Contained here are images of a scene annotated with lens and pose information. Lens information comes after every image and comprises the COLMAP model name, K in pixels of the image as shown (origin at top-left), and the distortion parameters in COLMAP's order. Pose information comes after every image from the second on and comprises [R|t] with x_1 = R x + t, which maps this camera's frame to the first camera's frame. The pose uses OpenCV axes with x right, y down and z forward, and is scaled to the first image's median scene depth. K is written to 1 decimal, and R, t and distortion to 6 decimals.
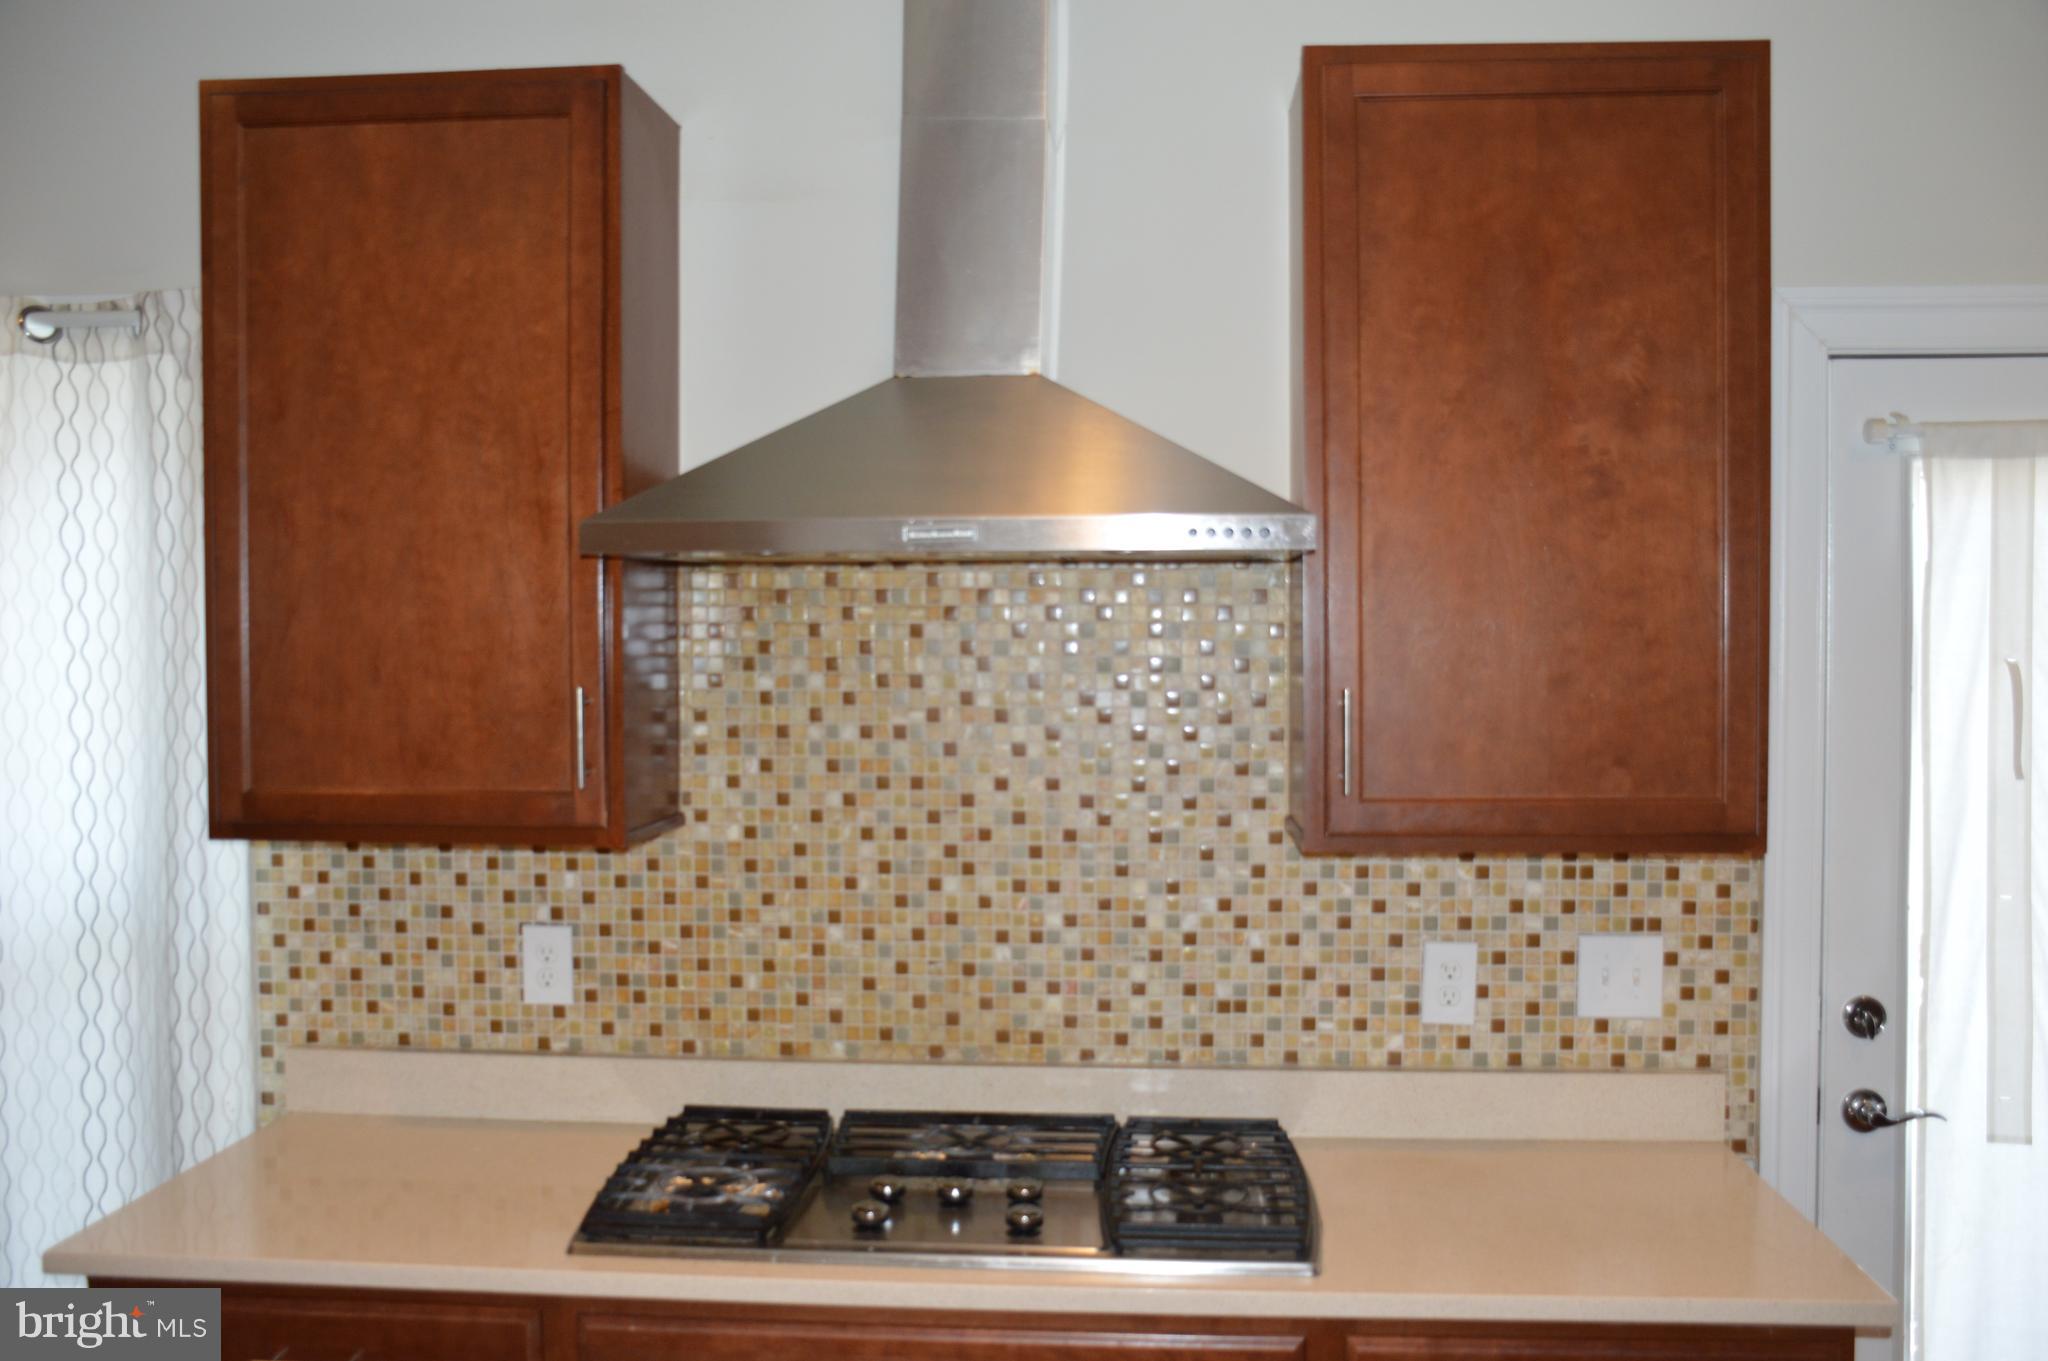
lens RADIAL K [[1755.3, 0, 1010.0], [0, 1755.3, 684.8], [0, 0, 1]] dist [-0.119956, 0.131411]
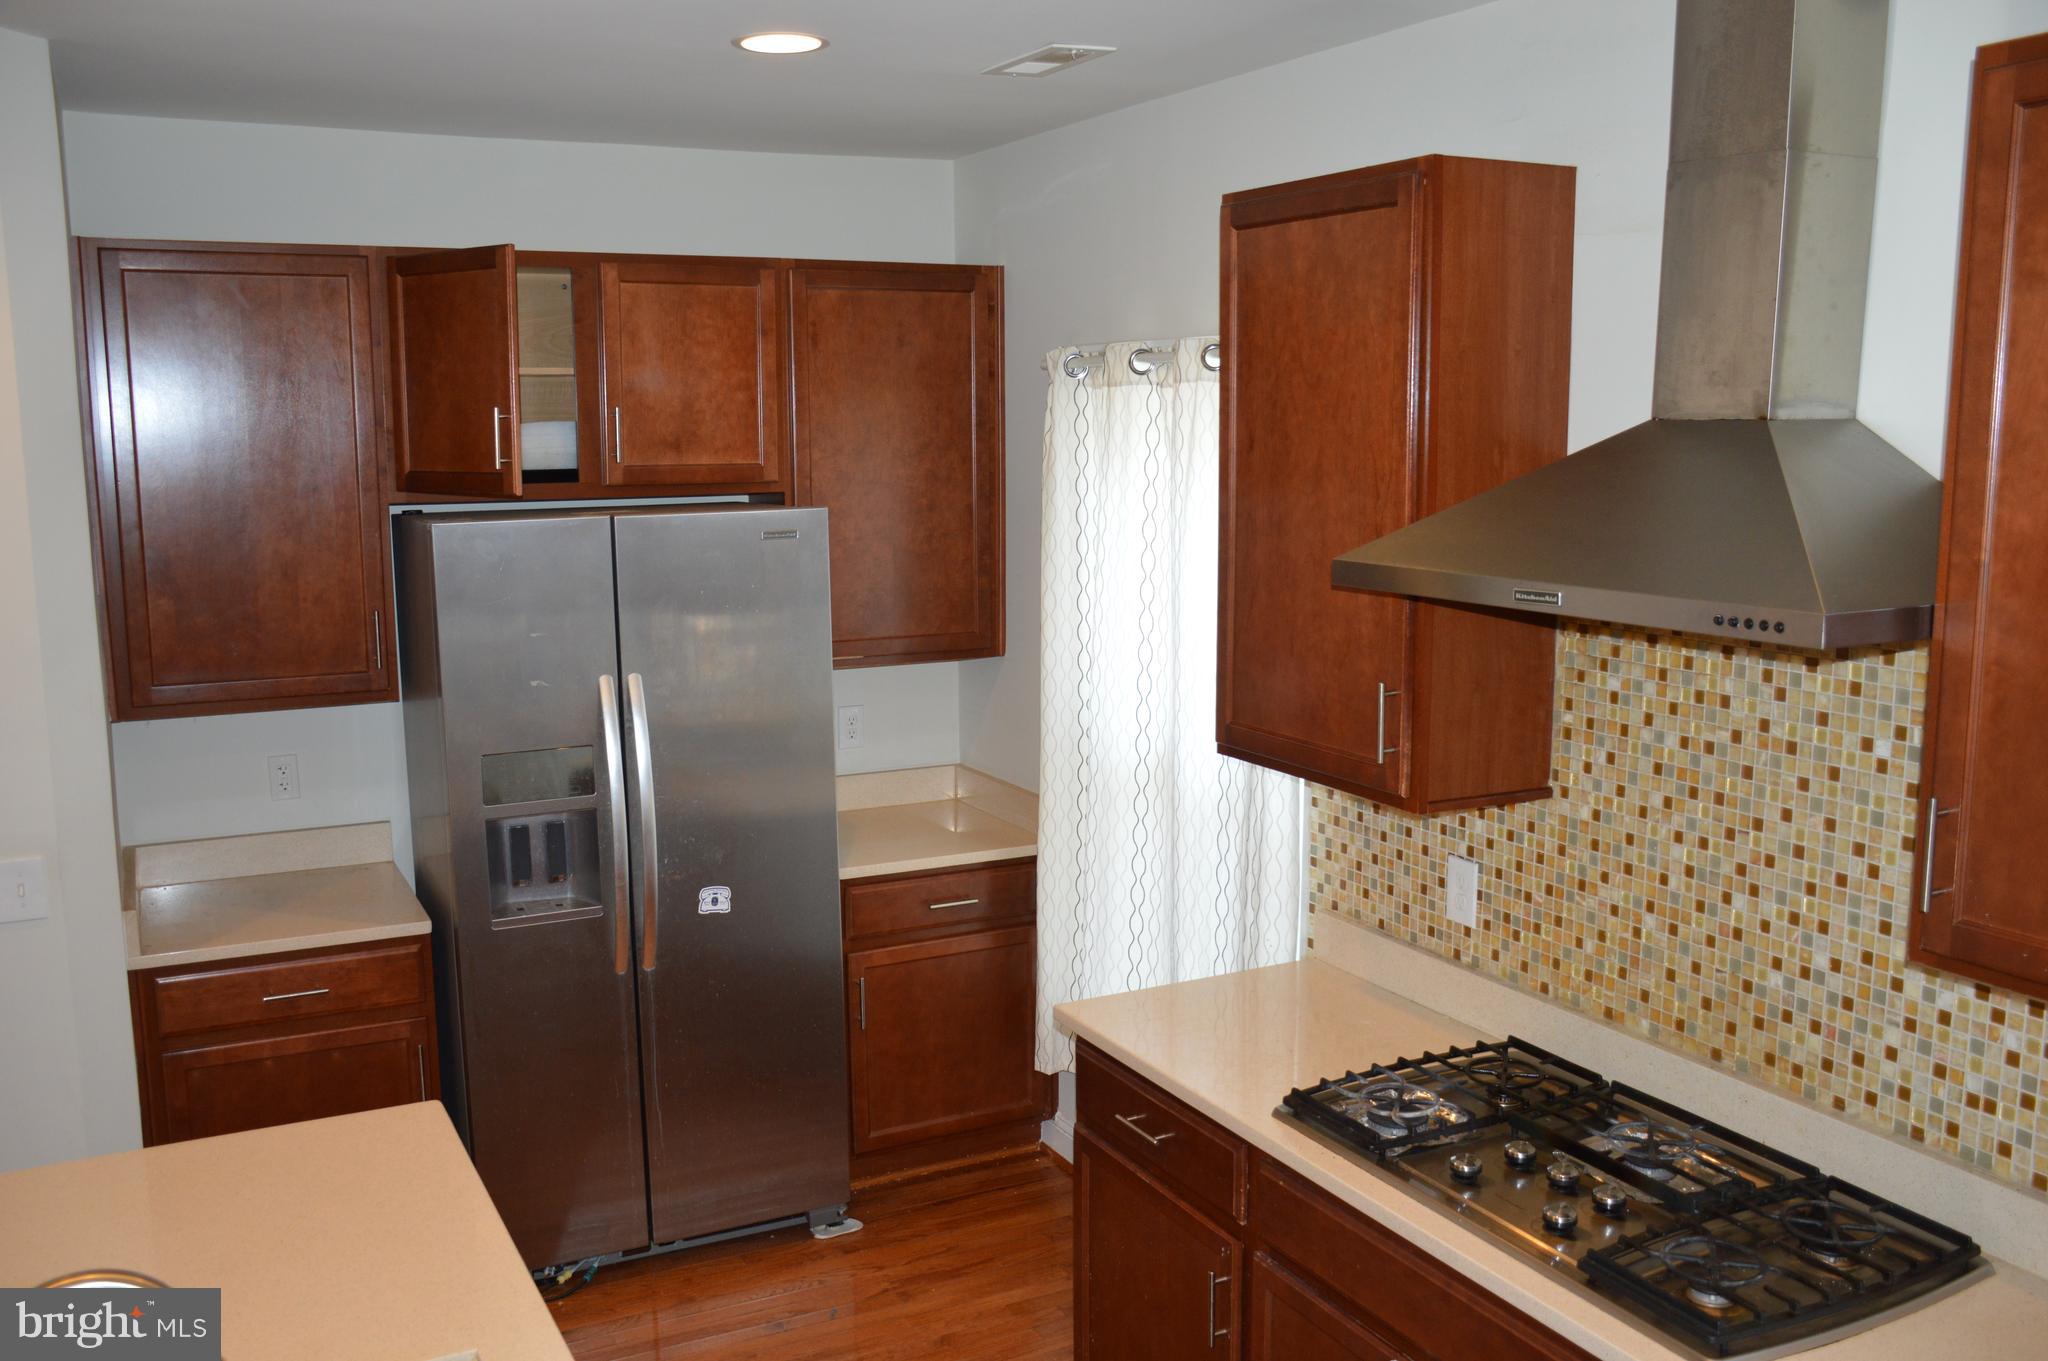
lens RADIAL K [[1755.3, 0, 1010.0], [0, 1755.3, 684.8], [0, 0, 1]] dist [-0.119956, 0.131411]
pose [[0.523781, 0.126681, -0.842381, 0.579028], [-0.021495, 0.990531, 0.135595, -0.140216], [0.851582, -0.052915, 0.521545, 0.115485]]
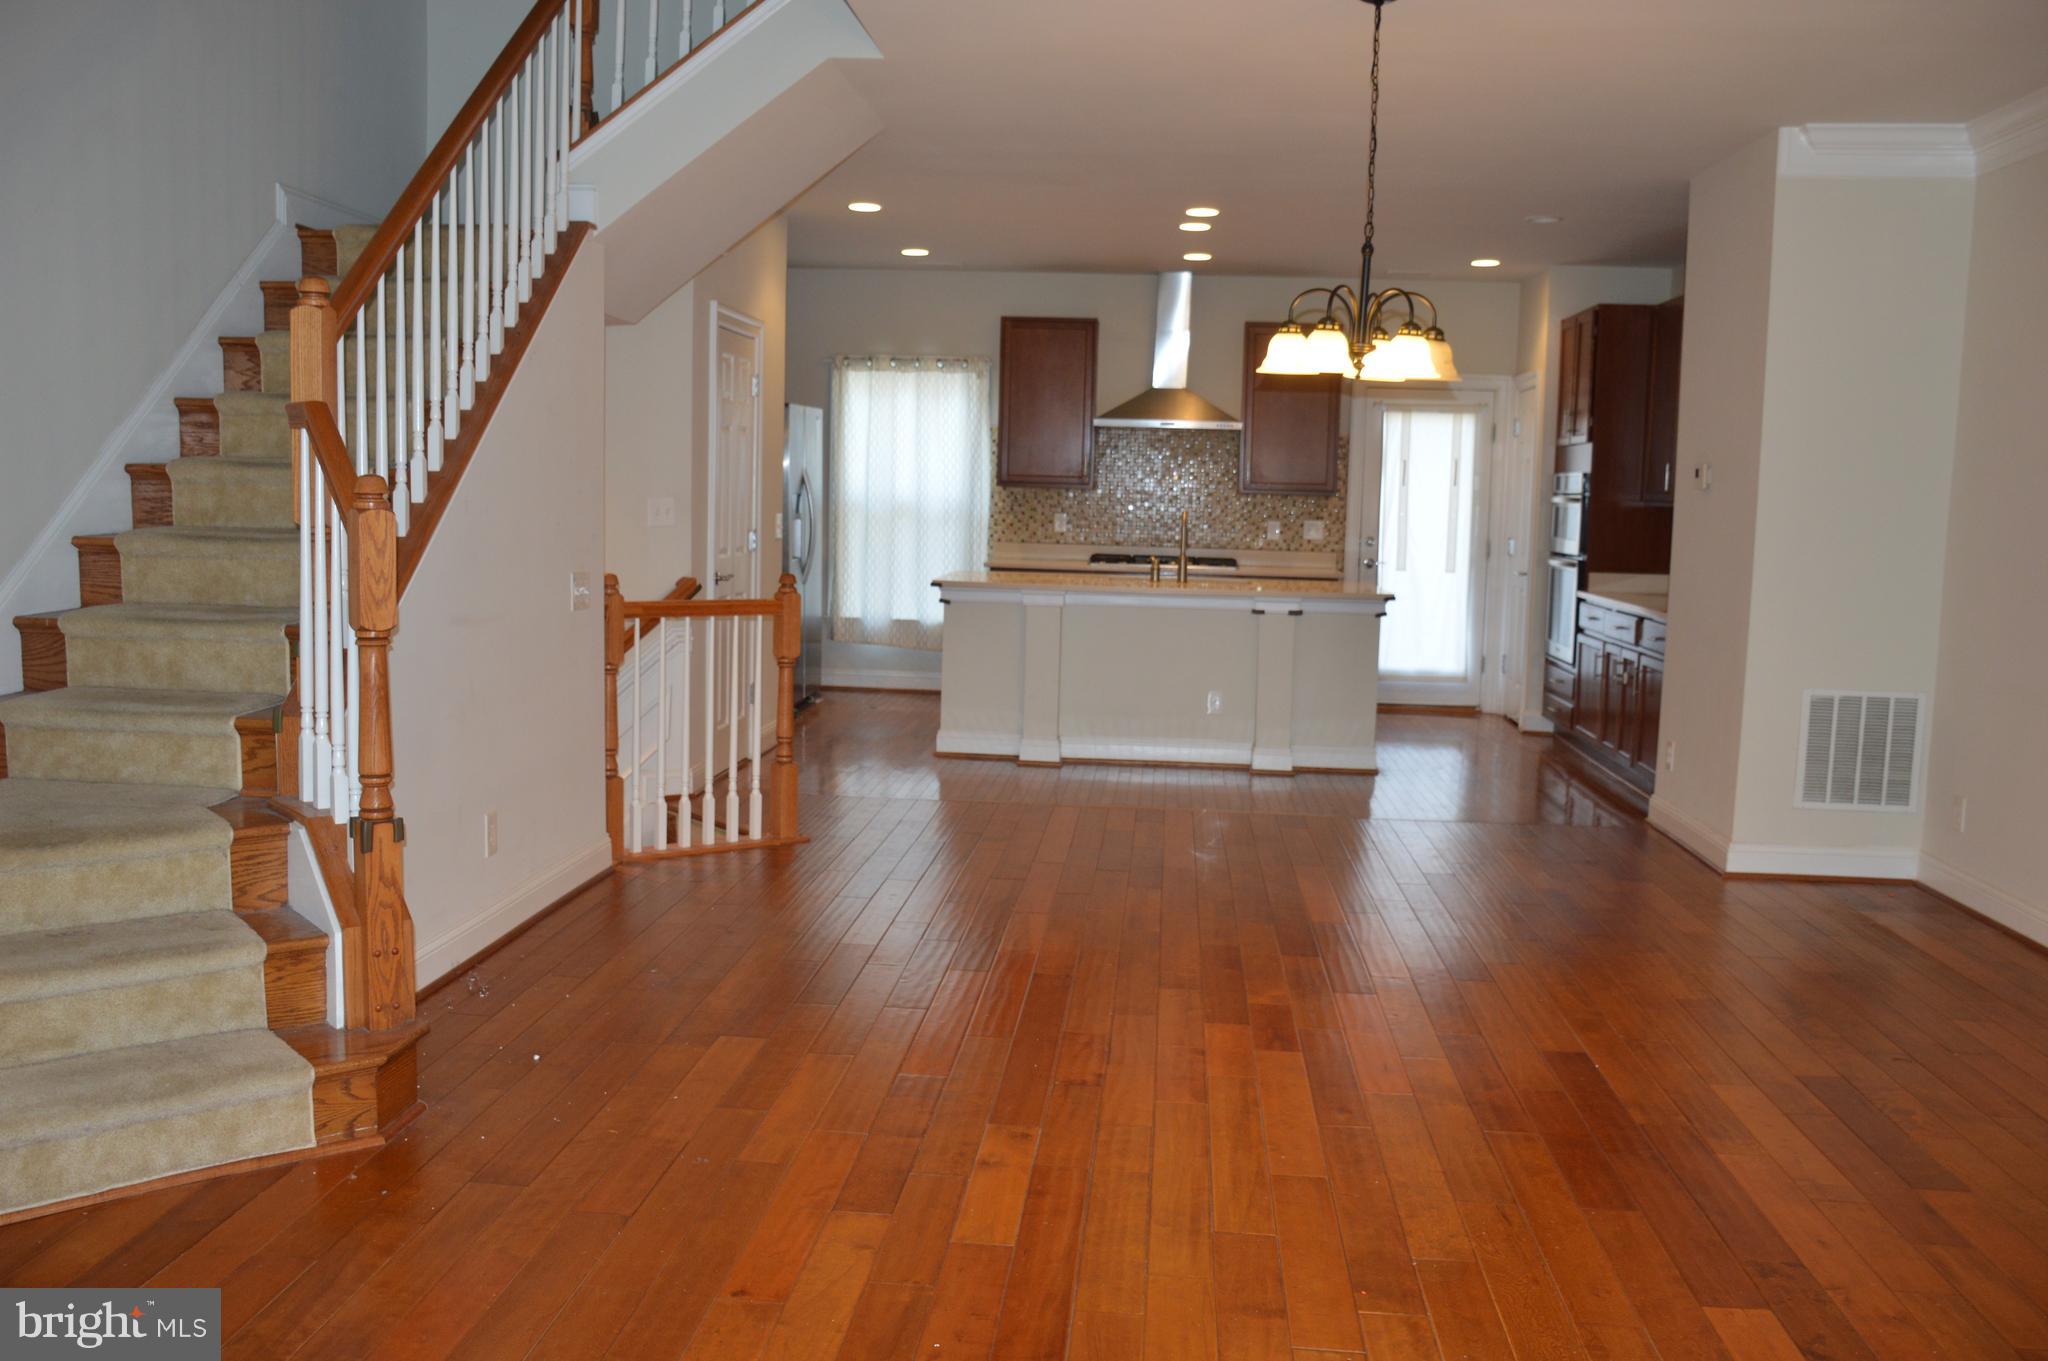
lens RADIAL K [[1755.3, 0, 1010.0], [0, 1755.3, 684.8], [0, 0, 1]] dist [-0.119956, 0.131411]
pose [[0.999332, 0.031227, -0.018977, -0.301732], [-0.029516, 0.995979, 0.084589, 0.201170], [0.021543, -0.083972, 0.996235, -3.308203]]
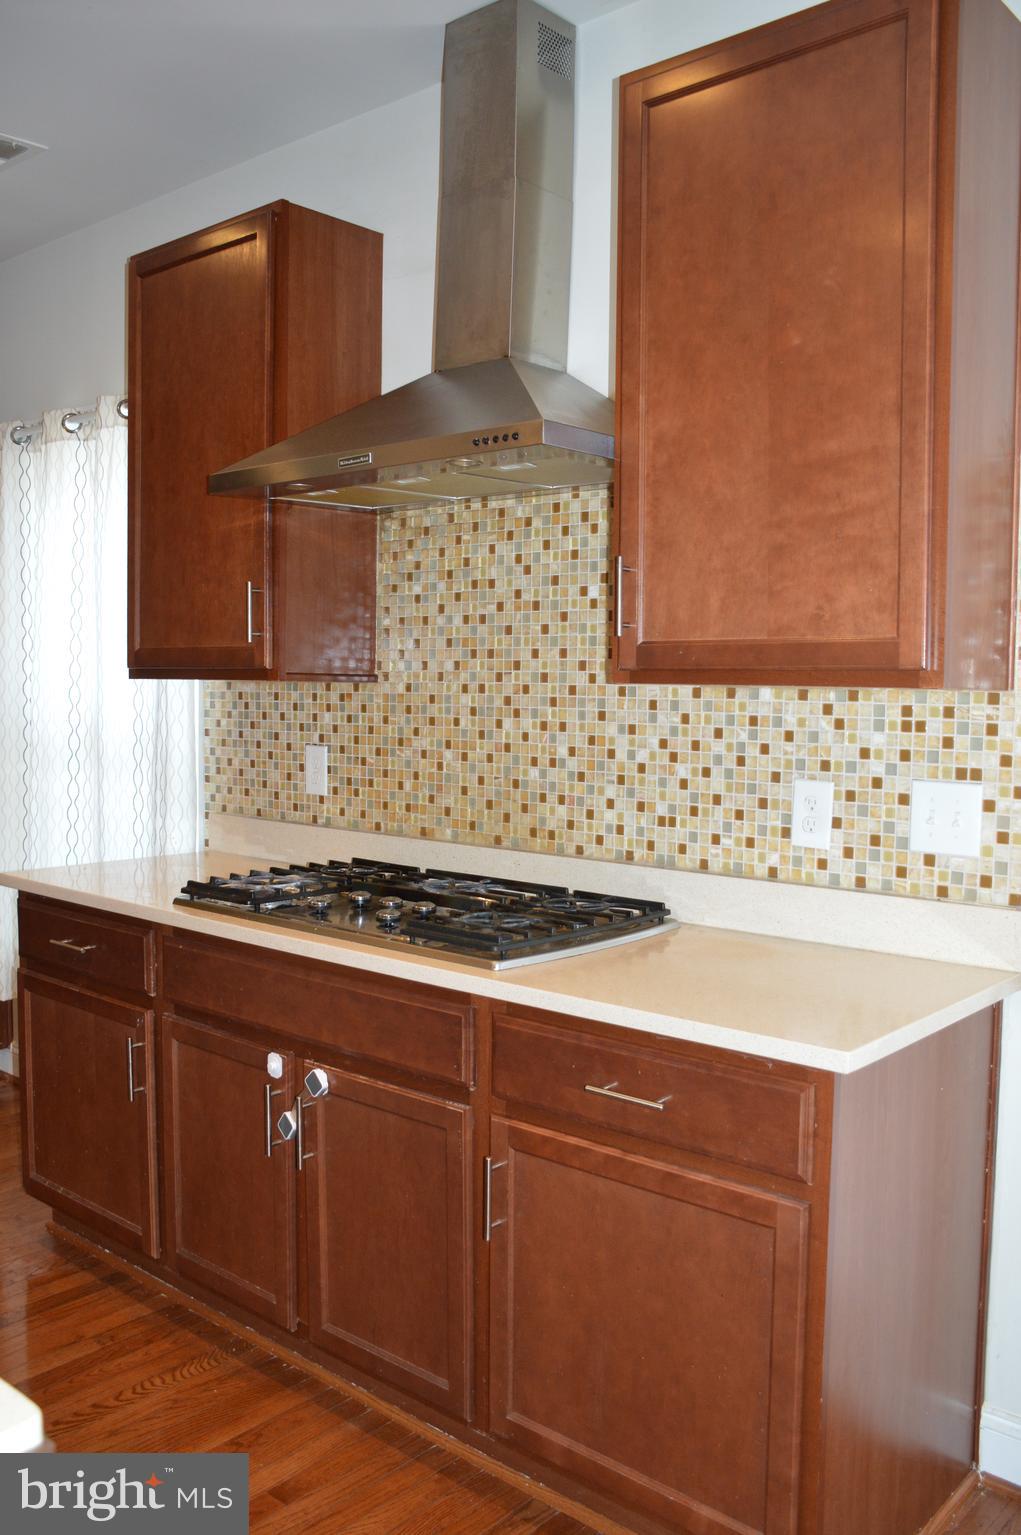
lens RADIAL K [[1315.6, 0, 499.8], [0, 1315.6, 764.8], [0, 0, 1]] dist [-0.119956, 0.131411]
pose [[0.800719, 0.048520, -0.597072, 0.611693], [-0.030479, 0.998723, 0.040285, 0.104398], [0.598264, -0.014059, 0.801176, 0.127561]]
